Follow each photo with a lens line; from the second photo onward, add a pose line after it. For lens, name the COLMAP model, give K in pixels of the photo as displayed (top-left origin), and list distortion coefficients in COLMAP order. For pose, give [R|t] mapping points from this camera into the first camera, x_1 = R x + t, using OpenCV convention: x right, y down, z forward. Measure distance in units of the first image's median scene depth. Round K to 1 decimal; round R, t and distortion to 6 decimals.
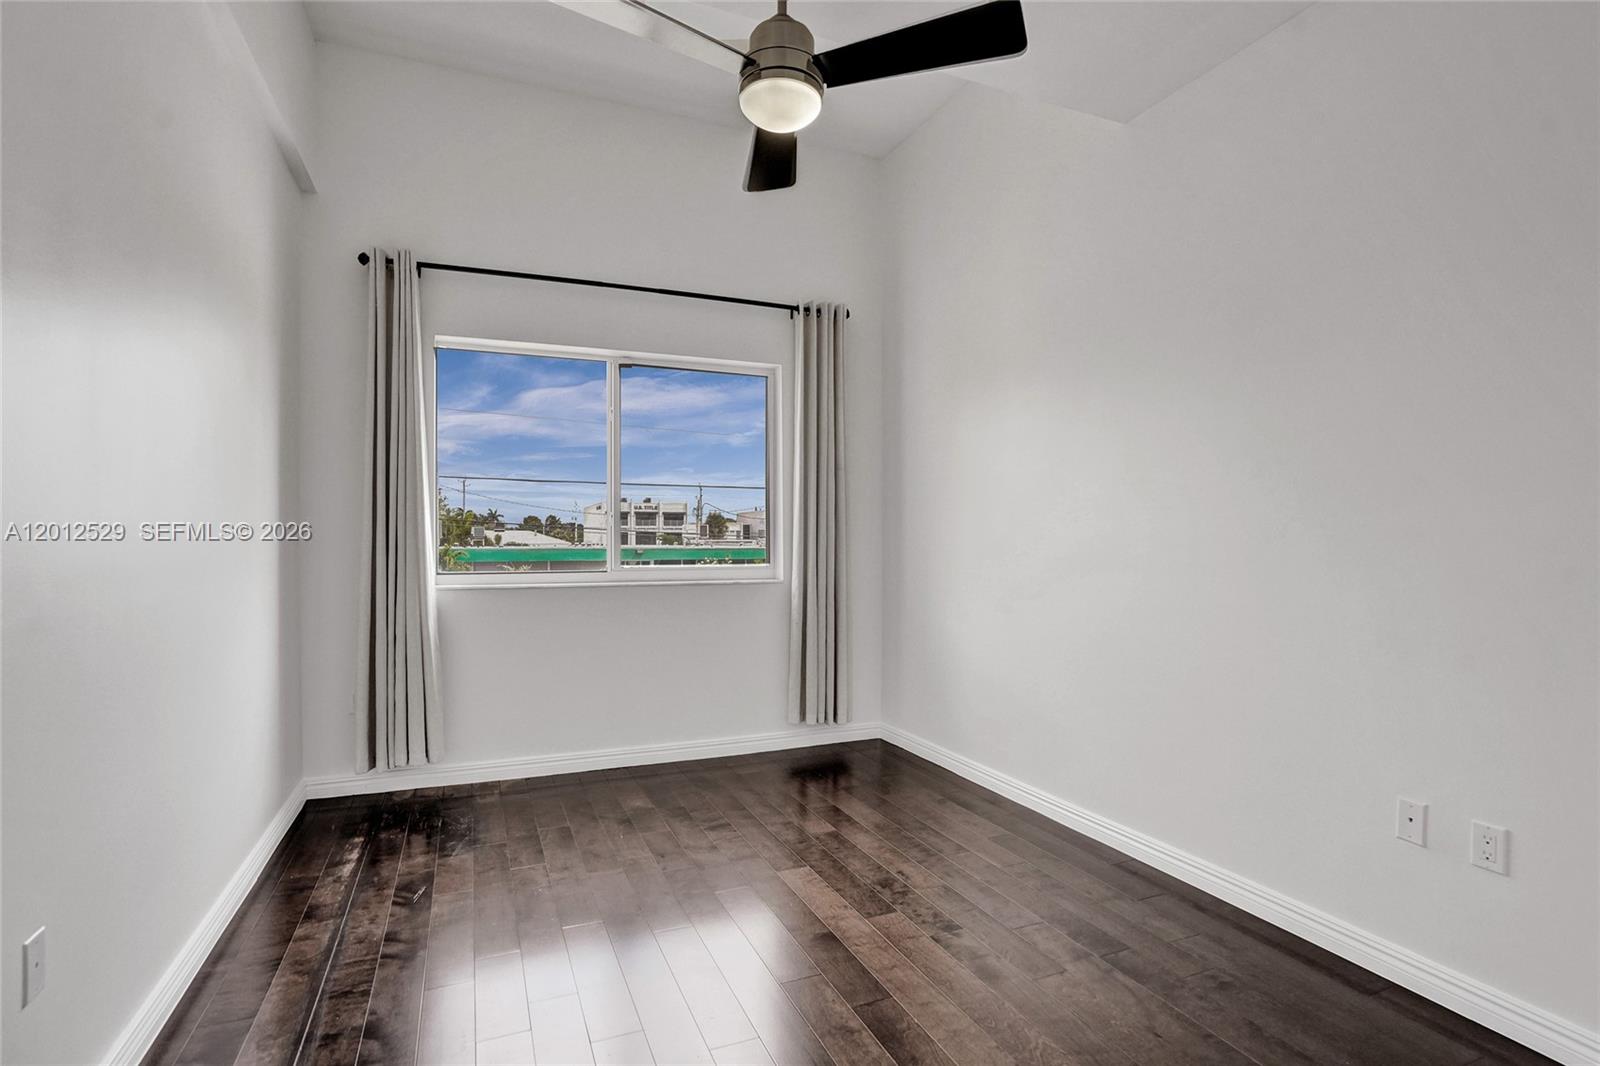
lens RADIAL K [[771.5, 0, 806.8], [0, 771.5, 543.1], [0, 0, 1]] dist [-0.046592, 0.026330]
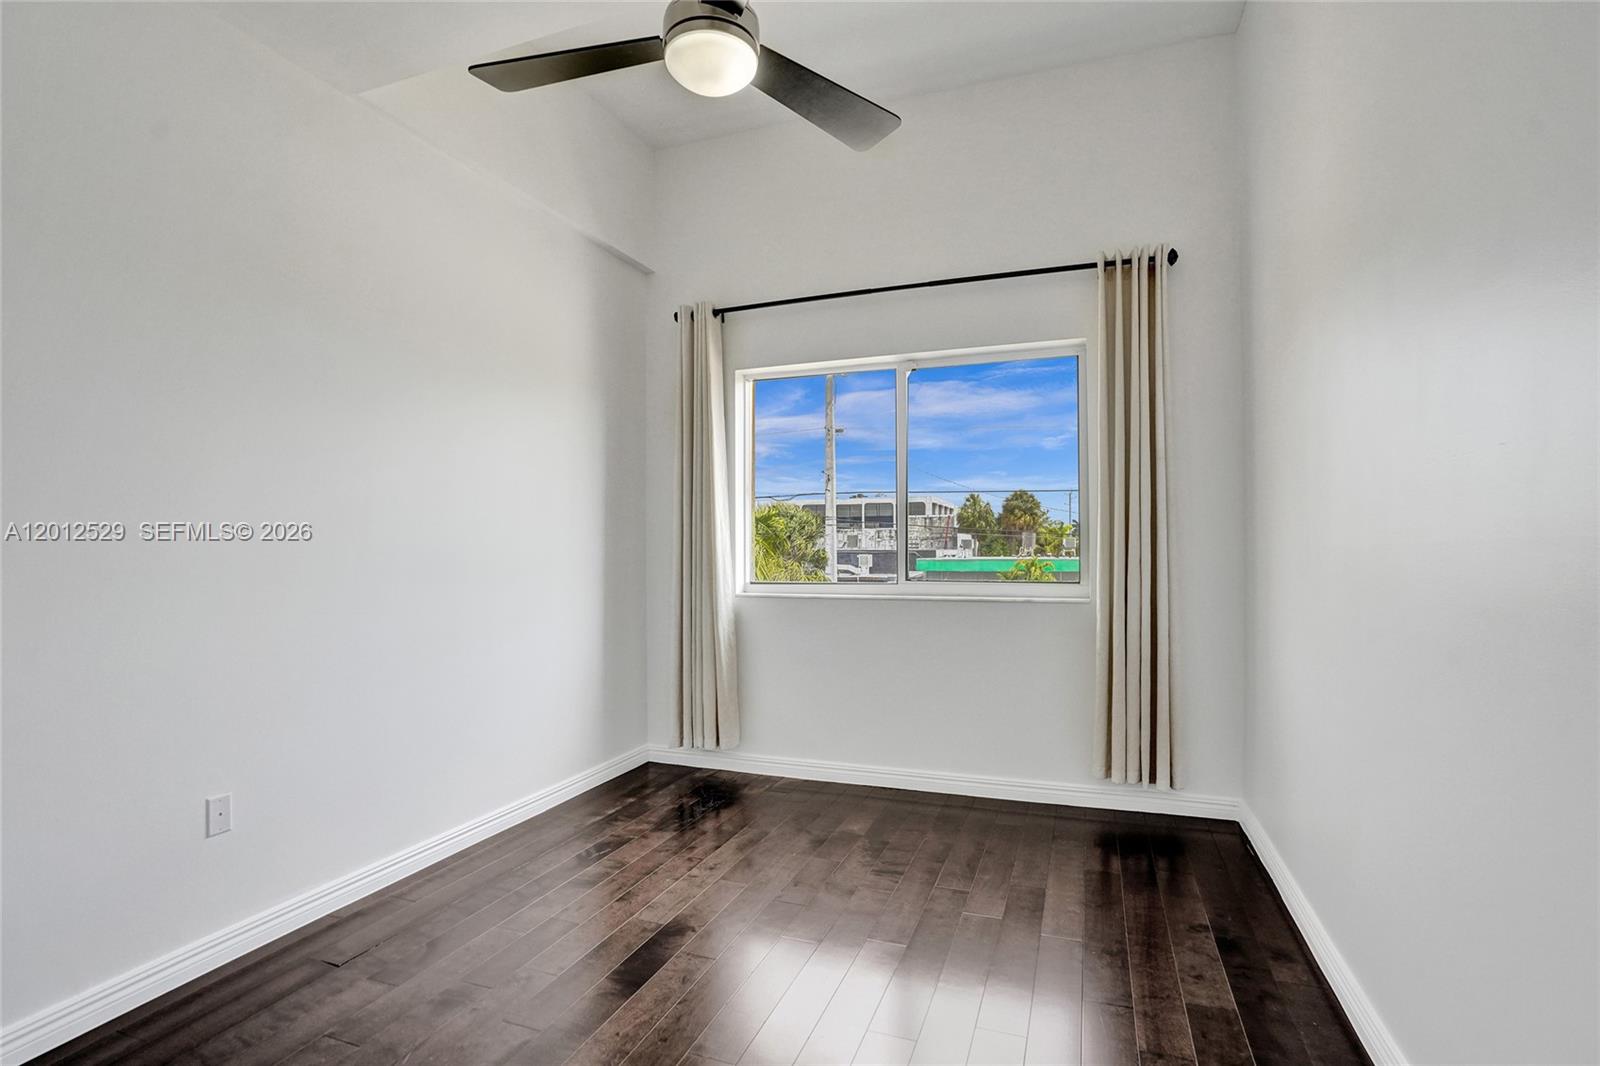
lens RADIAL K [[771.5, 0, 806.8], [0, 771.5, 543.1], [0, 0, 1]] dist [-0.046592, 0.026330]
pose [[0.735677, -0.007974, -0.677286, 0.359779], [-0.001774, 0.999905, -0.013699, -0.000936], [0.677330, 0.011279, 0.735593, 0.235761]]
